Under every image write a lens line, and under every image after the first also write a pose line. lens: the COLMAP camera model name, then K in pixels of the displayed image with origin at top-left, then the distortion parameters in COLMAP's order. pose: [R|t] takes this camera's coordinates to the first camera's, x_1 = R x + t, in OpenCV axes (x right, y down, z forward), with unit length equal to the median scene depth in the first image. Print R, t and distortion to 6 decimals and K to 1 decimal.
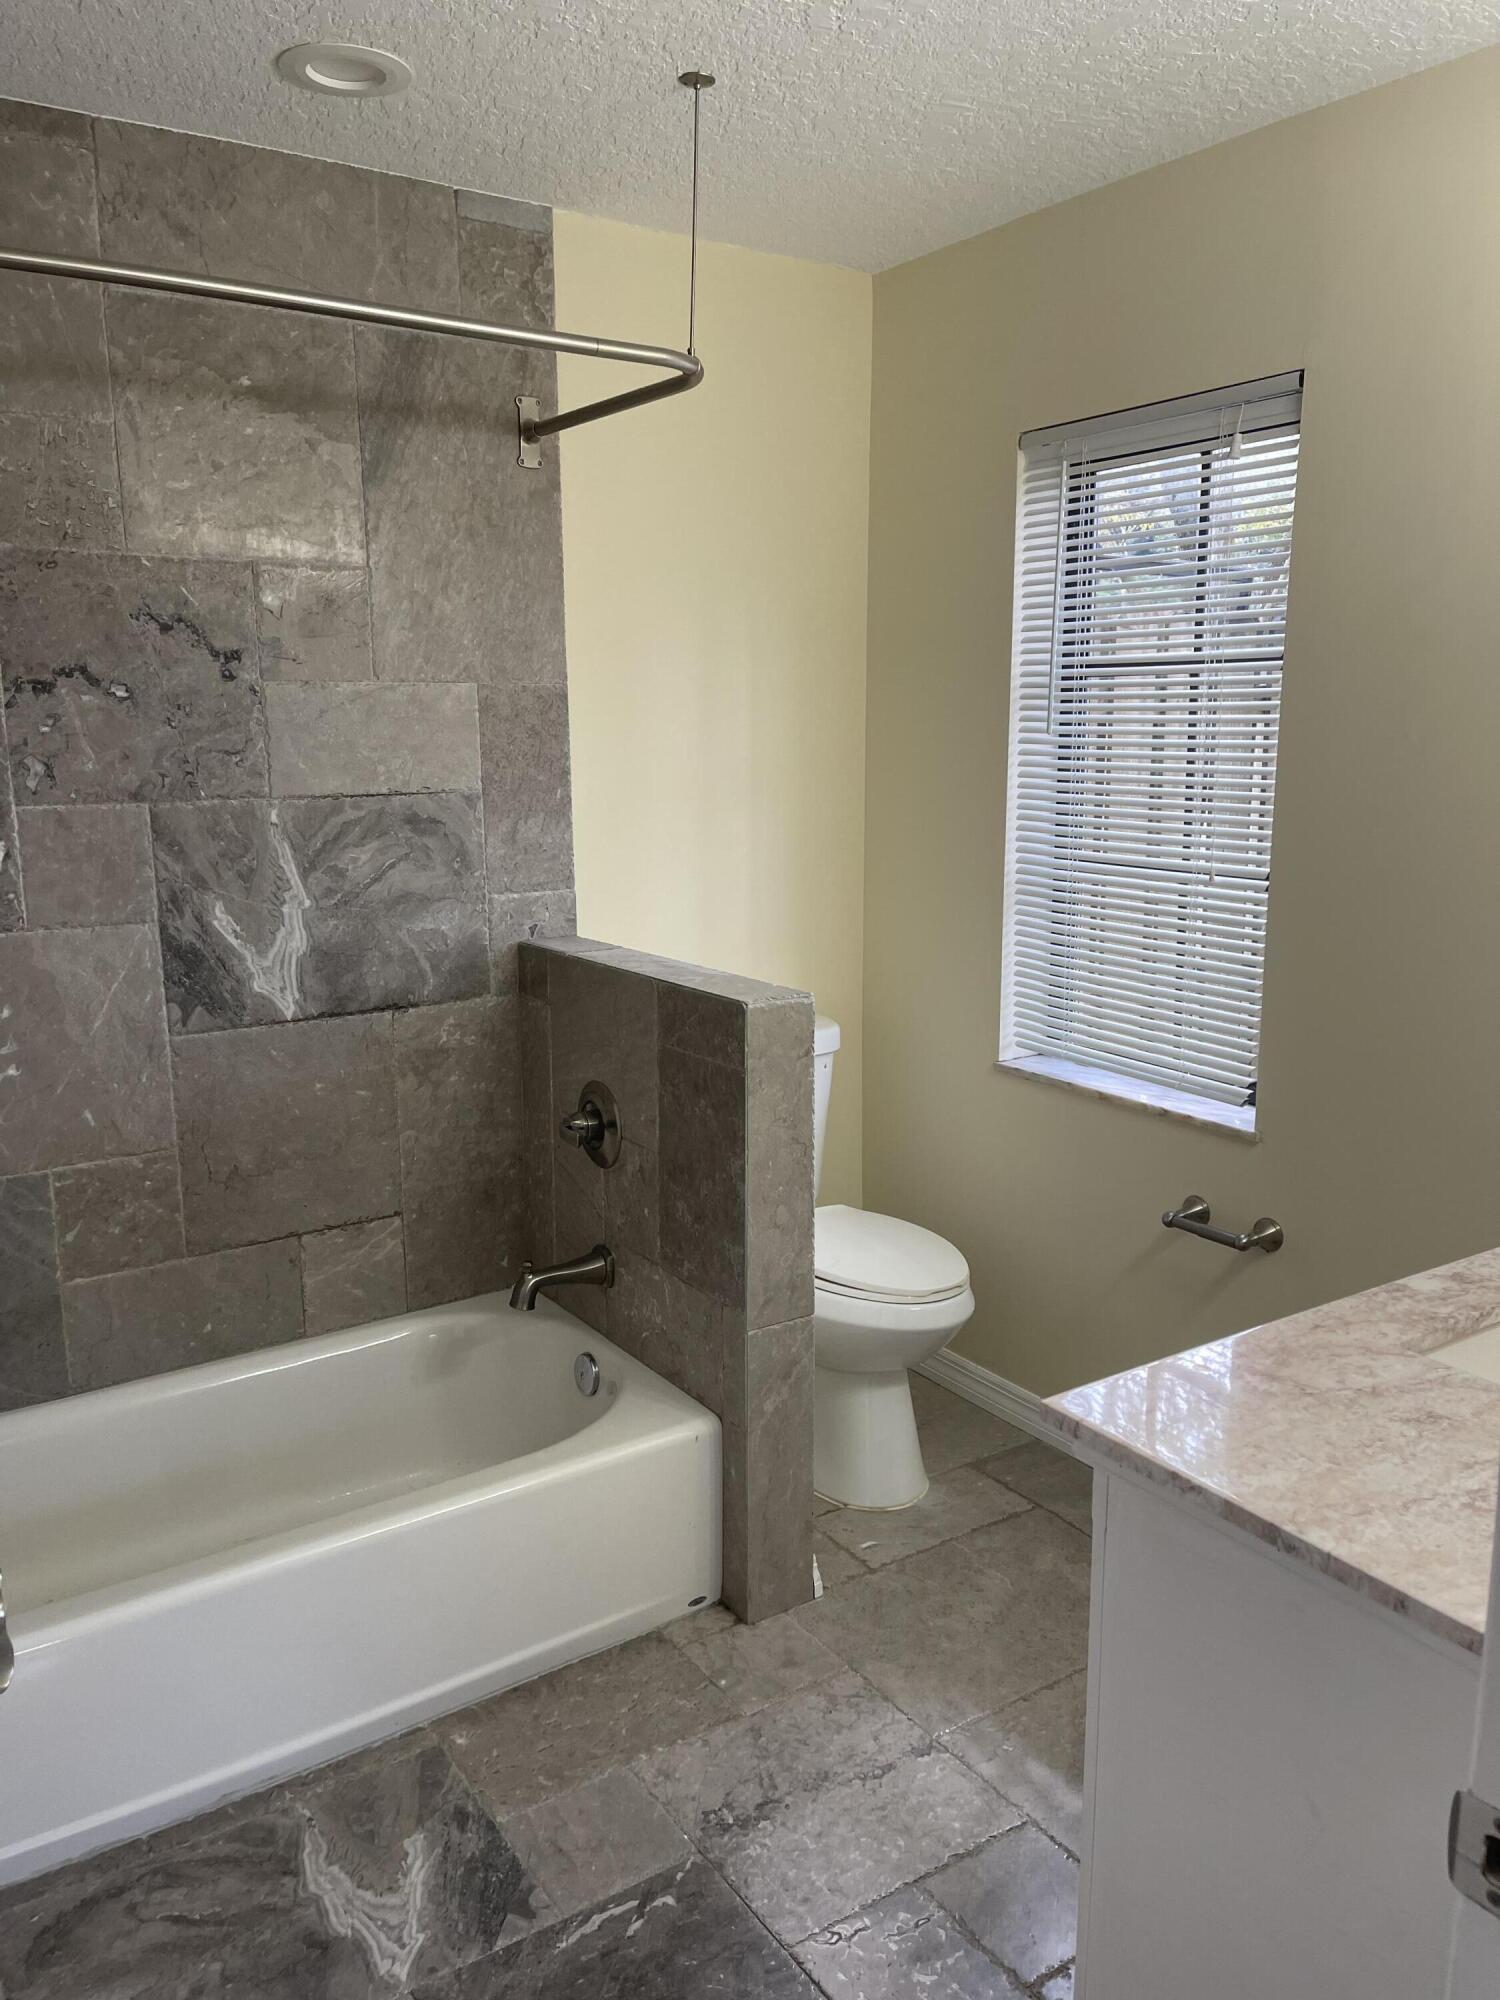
lens RADIAL K [[1517.3, 0, 747.6], [0, 1517.3, 1007.2], [0, 0, 1]] dist [0.060514, -0.079866]
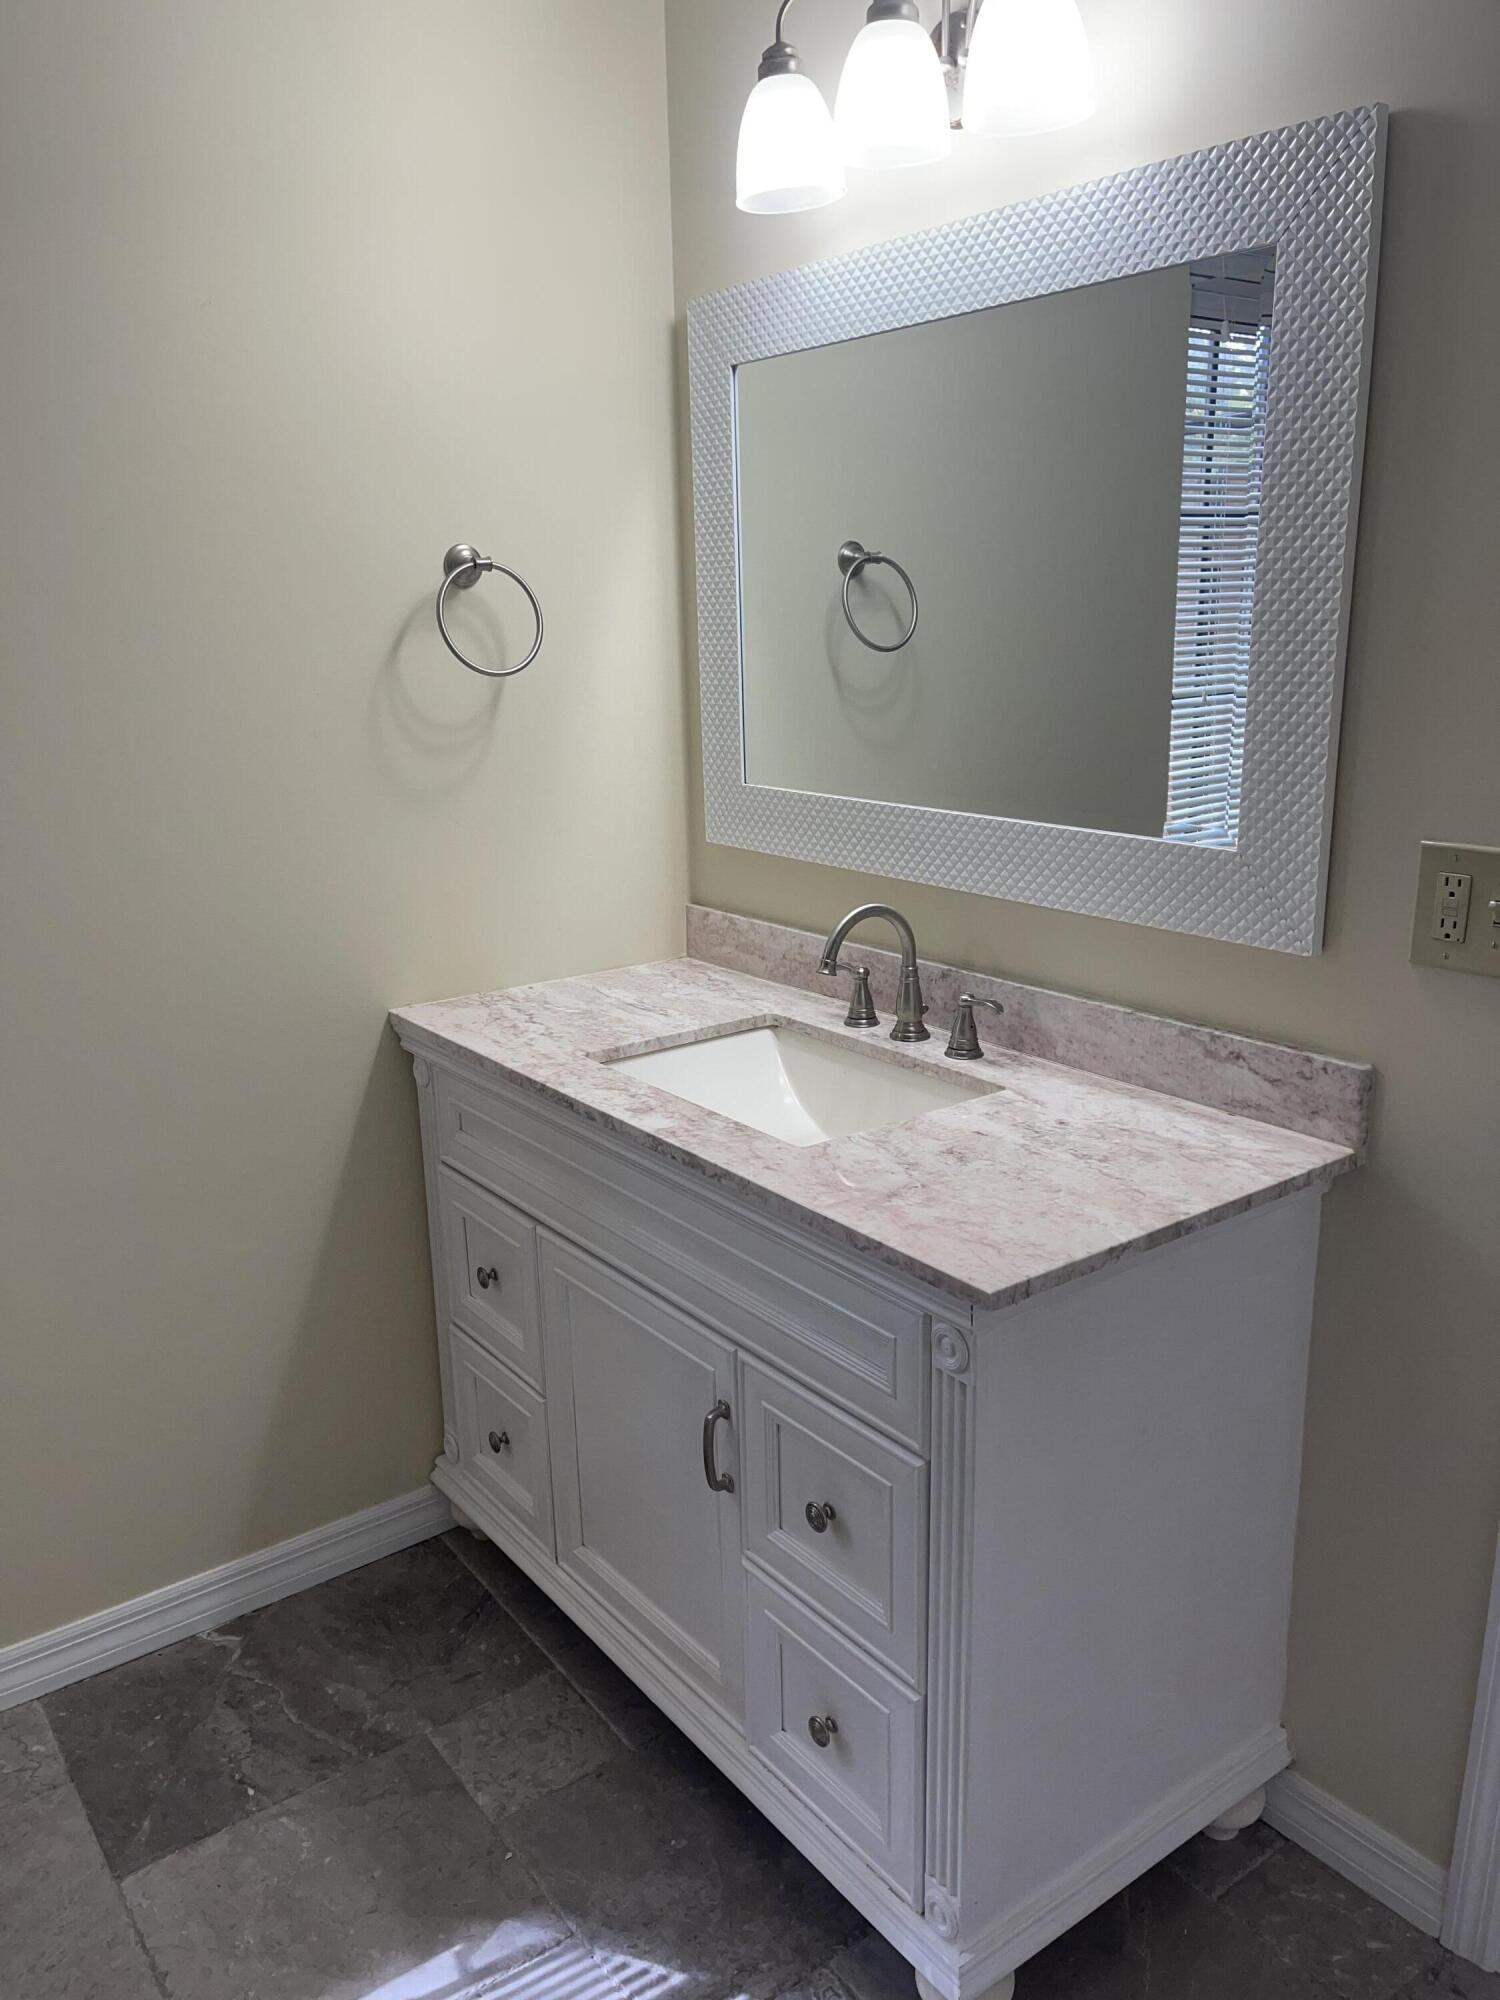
lens RADIAL K [[1517.3, 0, 744.6], [0, 1517.3, 991.7], [0, 0, 1]] dist [0.060514, -0.079866]
pose [[-0.033910, -0.260565, 0.964861, -0.804247], [0.212836, 0.941388, 0.261706, -0.243750], [-0.976499, 0.214232, 0.023535, 1.277153]]
